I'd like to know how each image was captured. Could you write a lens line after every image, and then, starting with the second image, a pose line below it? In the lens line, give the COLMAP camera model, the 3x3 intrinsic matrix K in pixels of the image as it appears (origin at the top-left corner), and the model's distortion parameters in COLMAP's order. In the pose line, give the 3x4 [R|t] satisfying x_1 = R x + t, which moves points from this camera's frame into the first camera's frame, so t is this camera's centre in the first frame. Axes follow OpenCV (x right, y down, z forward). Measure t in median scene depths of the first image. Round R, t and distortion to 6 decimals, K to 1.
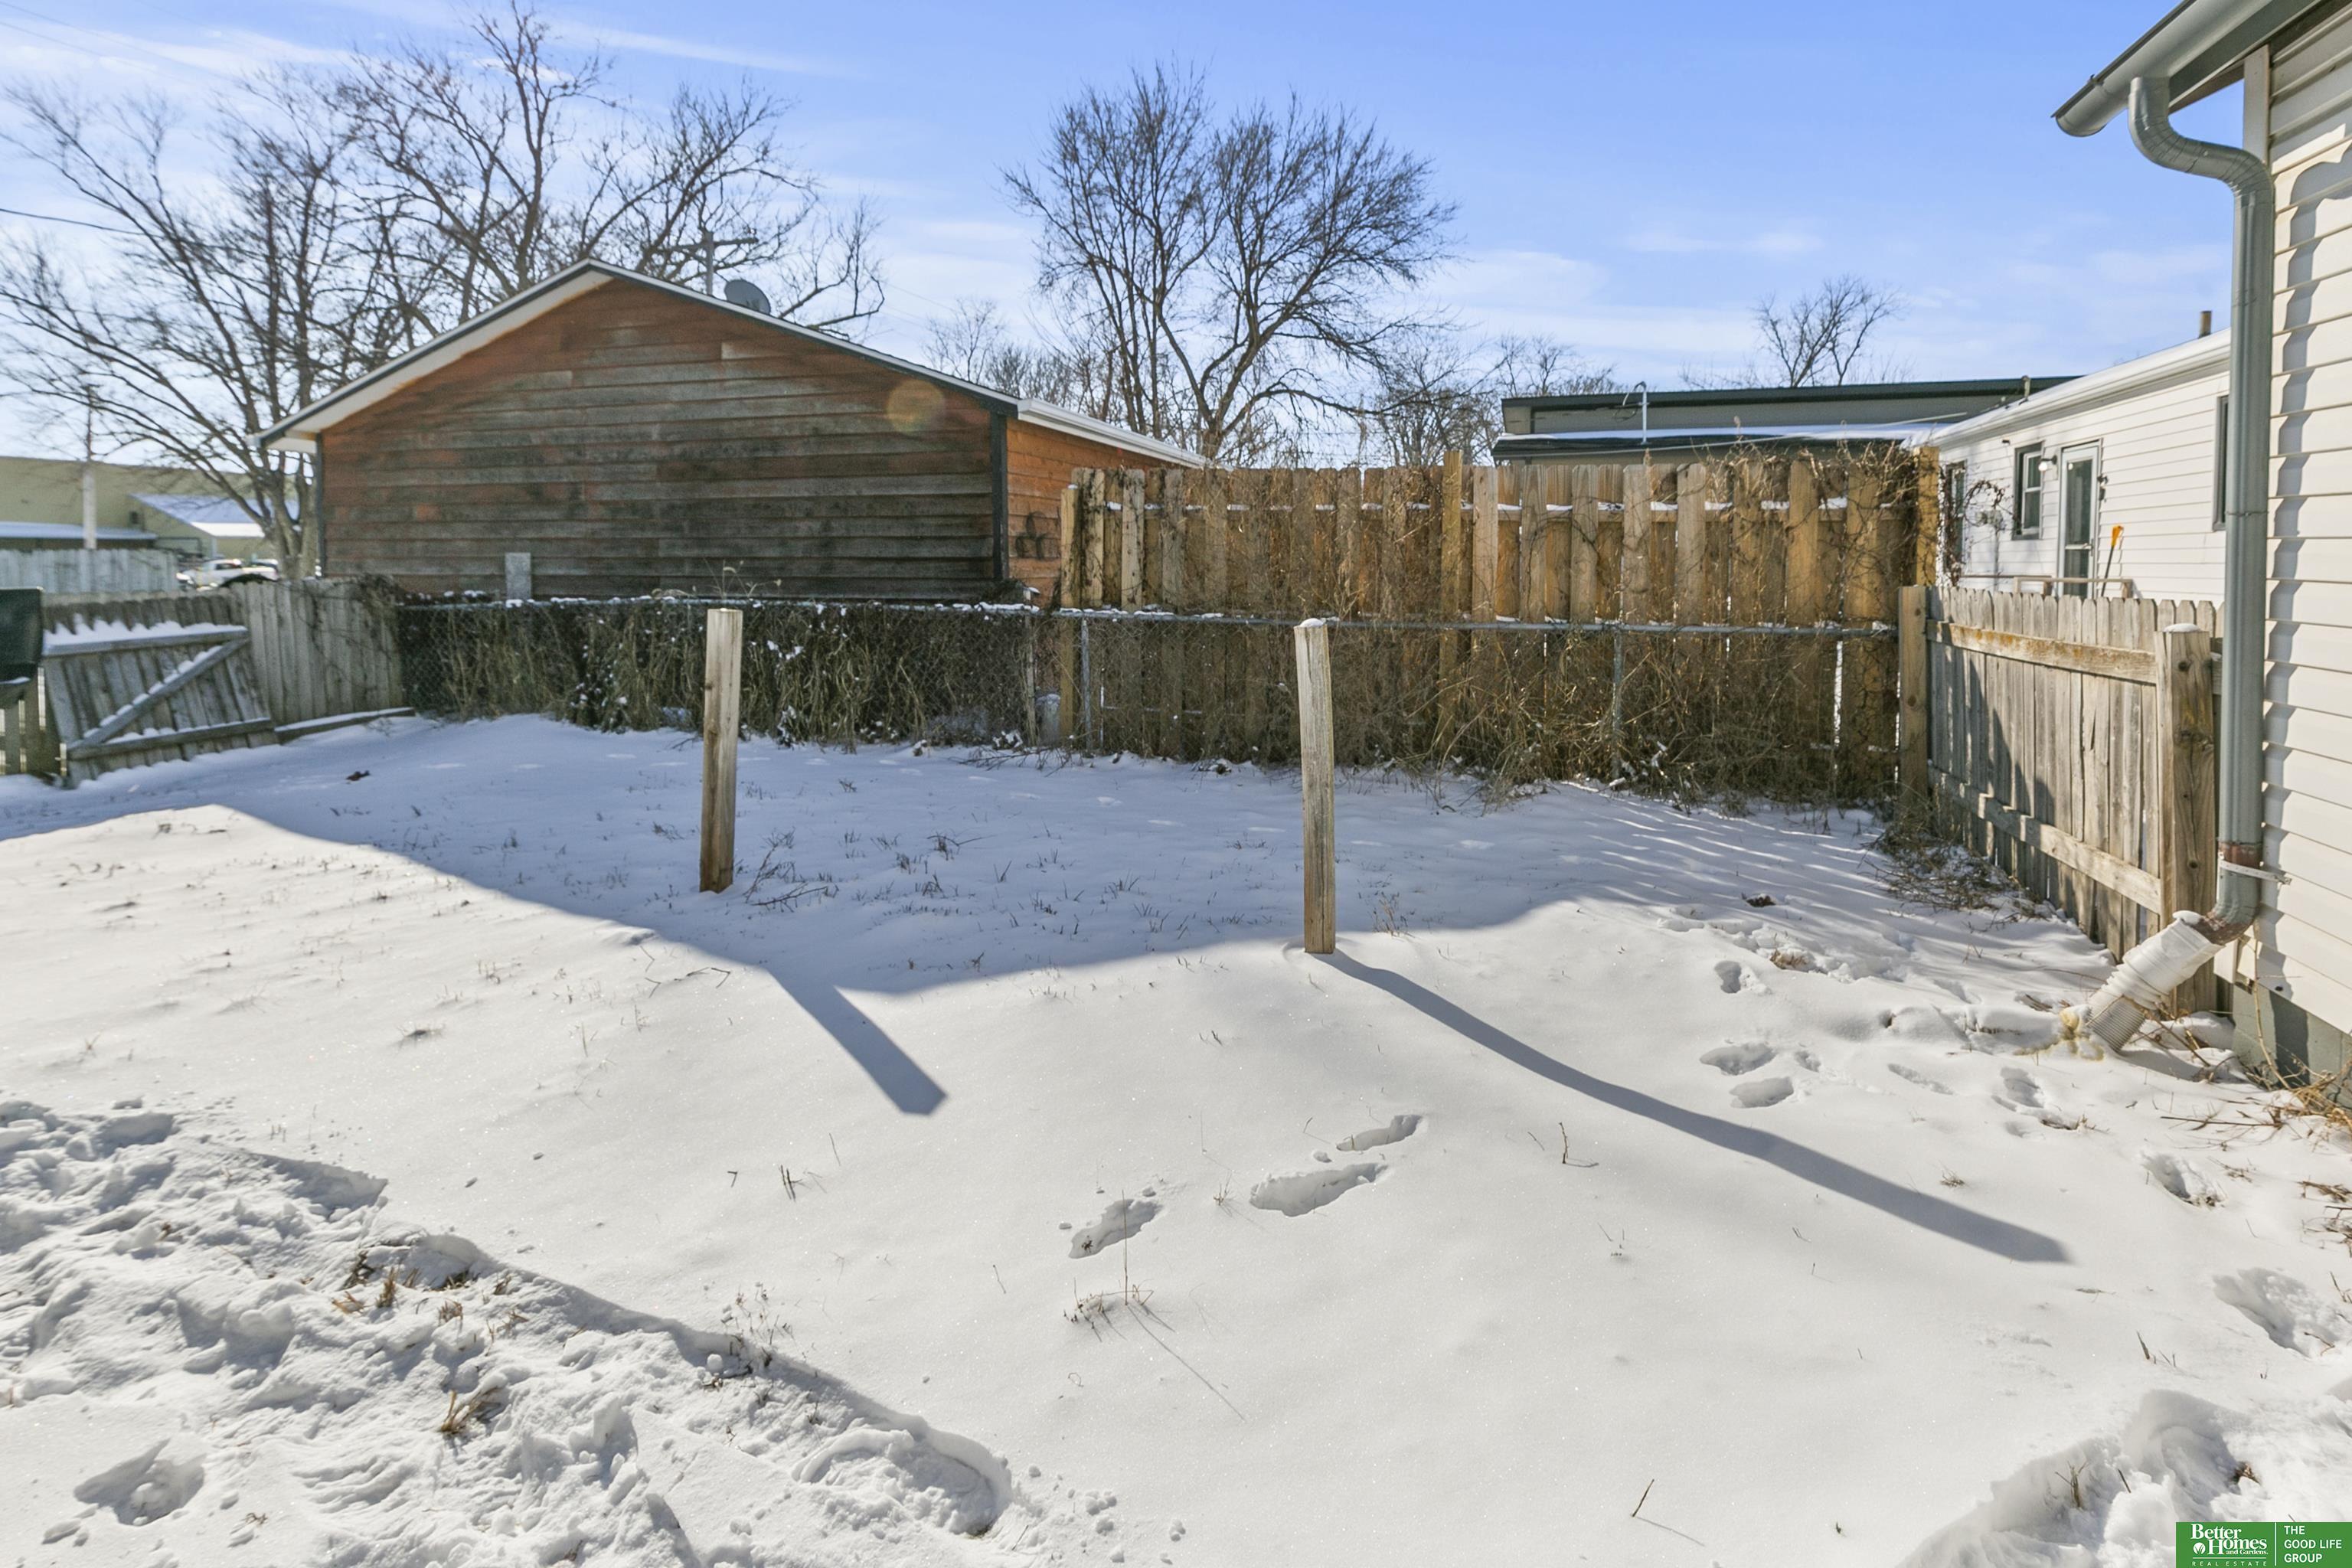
lens RADIAL K [[1111.3, 0, 1176.0], [0, 1111.3, 784.0], [0, 0, 1]] dist [0.001107, 0.001378]
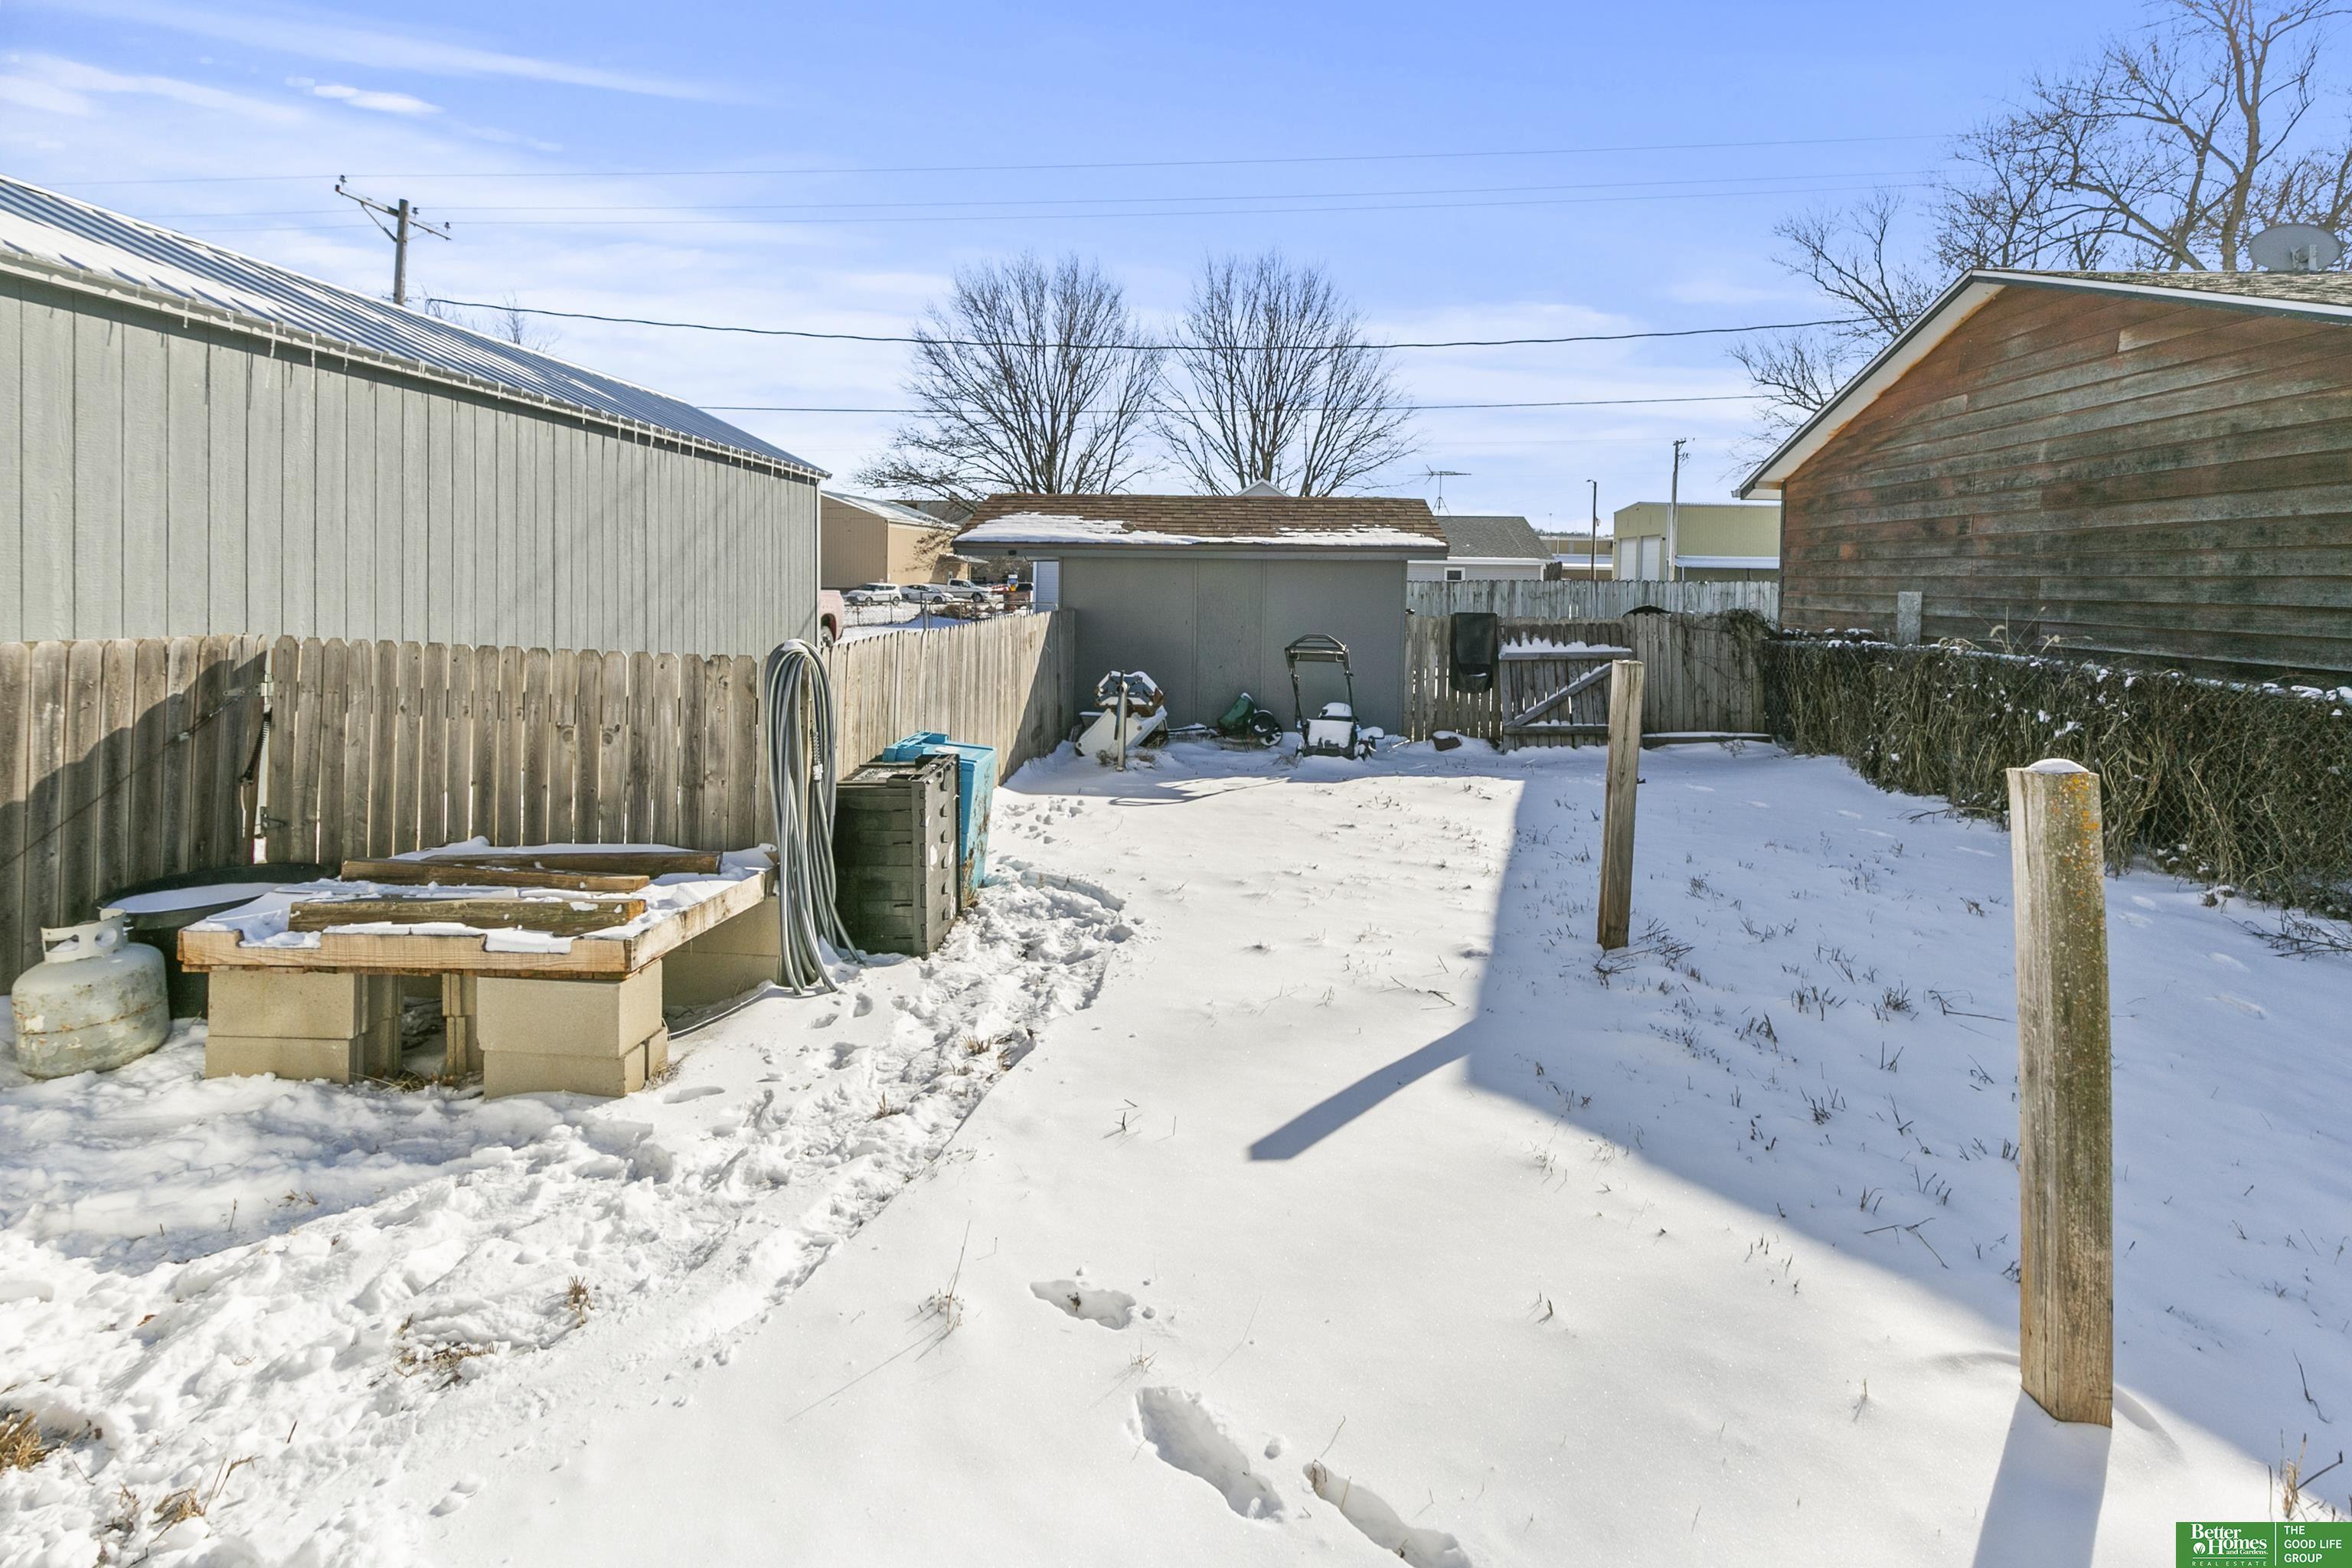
lens RADIAL K [[1121.5, 0, 1172.8], [0, 1121.5, 750.7], [0, 0, 1]] dist [0.003471, 0.001015]
pose [[0.227817, 0.152016, -0.961764, 0.234710], [-0.205671, 0.972965, 0.105068, -0.053772], [0.951735, 0.173871, 0.252923, 0.208364]]
